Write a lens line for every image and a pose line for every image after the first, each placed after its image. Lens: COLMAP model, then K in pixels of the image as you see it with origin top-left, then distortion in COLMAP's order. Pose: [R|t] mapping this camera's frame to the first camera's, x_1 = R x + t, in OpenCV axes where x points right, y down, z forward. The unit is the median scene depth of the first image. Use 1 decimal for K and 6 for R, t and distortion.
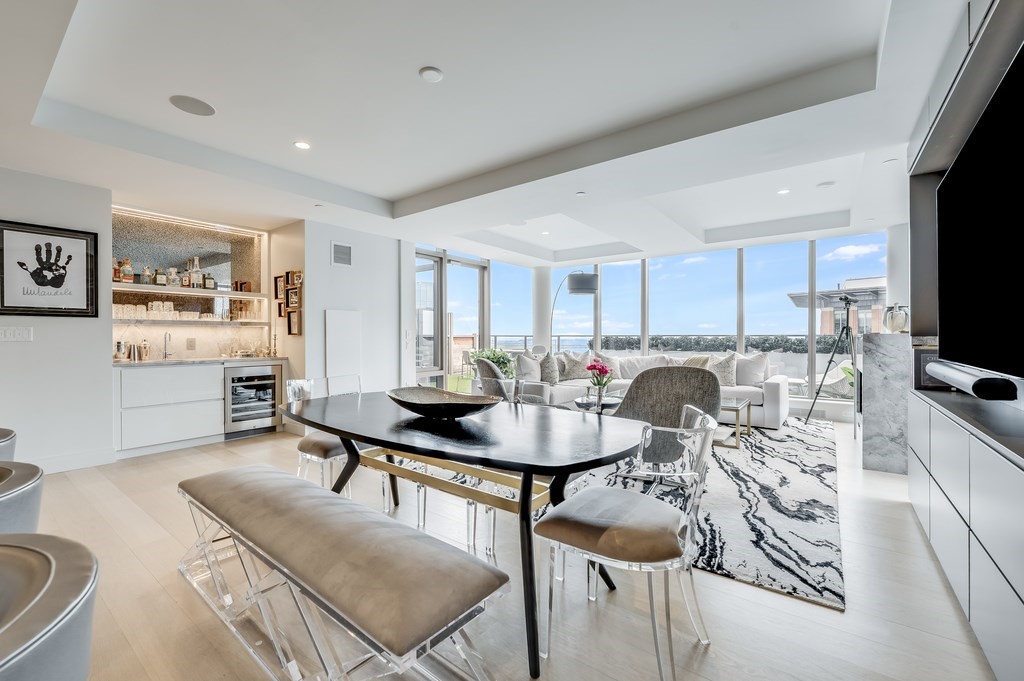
lens RADIAL K [[422.7, 0, 515.5], [0, 422.7, 337.2], [0, 0, 1]] dist [0.000969, 0.000212]
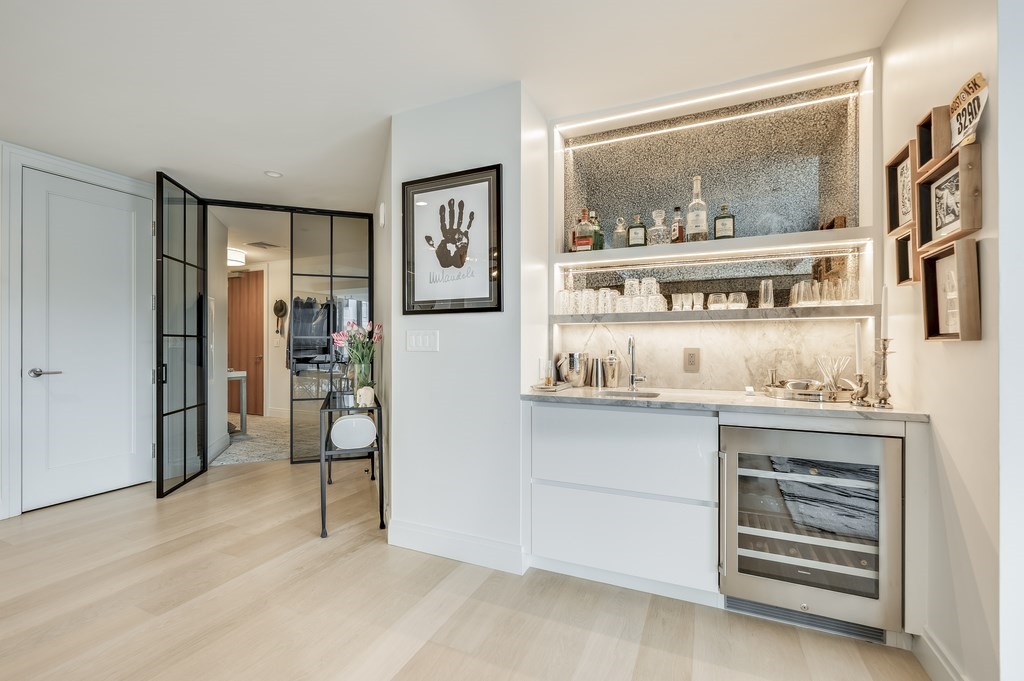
lens RADIAL K [[422.7, 0, 521.8], [0, 422.7, 343.9], [0, 0, 1]] dist [0.000969, 0.000212]
pose [[0.198284, -0.001271, -0.980144, -0.390827], [-0.001244, 0.999998, -0.001548, -0.001440], [0.980144, 0.001526, 0.198282, 0.847513]]
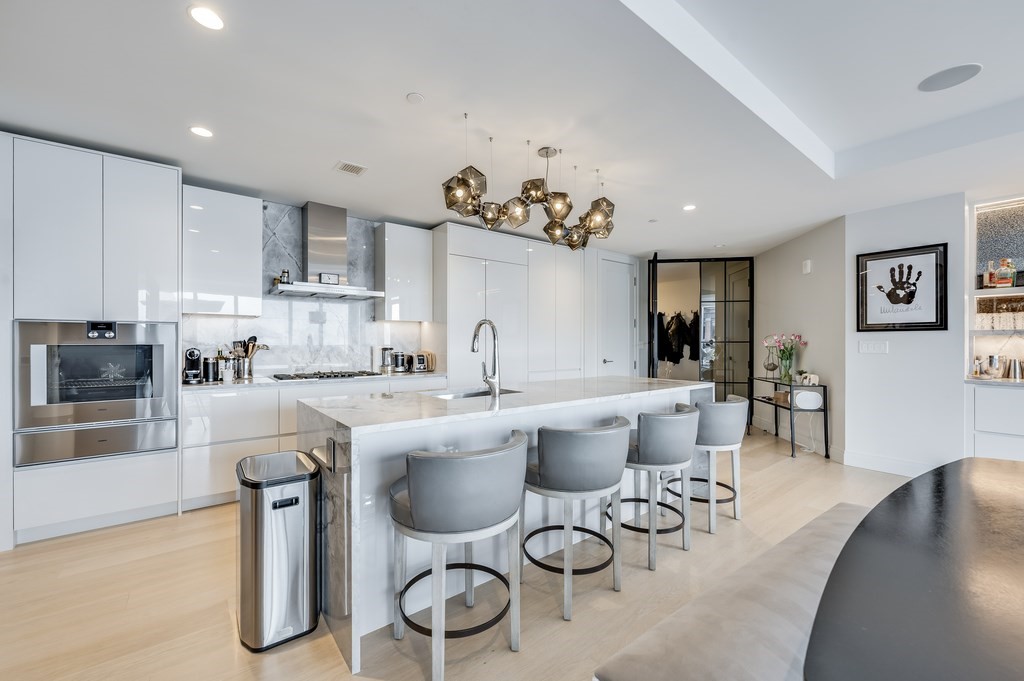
lens RADIAL K [[422.7, 0, 512.7], [0, 422.7, 344.0], [0, 0, 1]] dist [0.000969, 0.000212]
pose [[-0.264775, 0.001926, -0.964308, 0.189047], [-0.002382, 0.999994, 0.002652, -0.014140], [0.964307, 0.002999, -0.264769, 0.279391]]
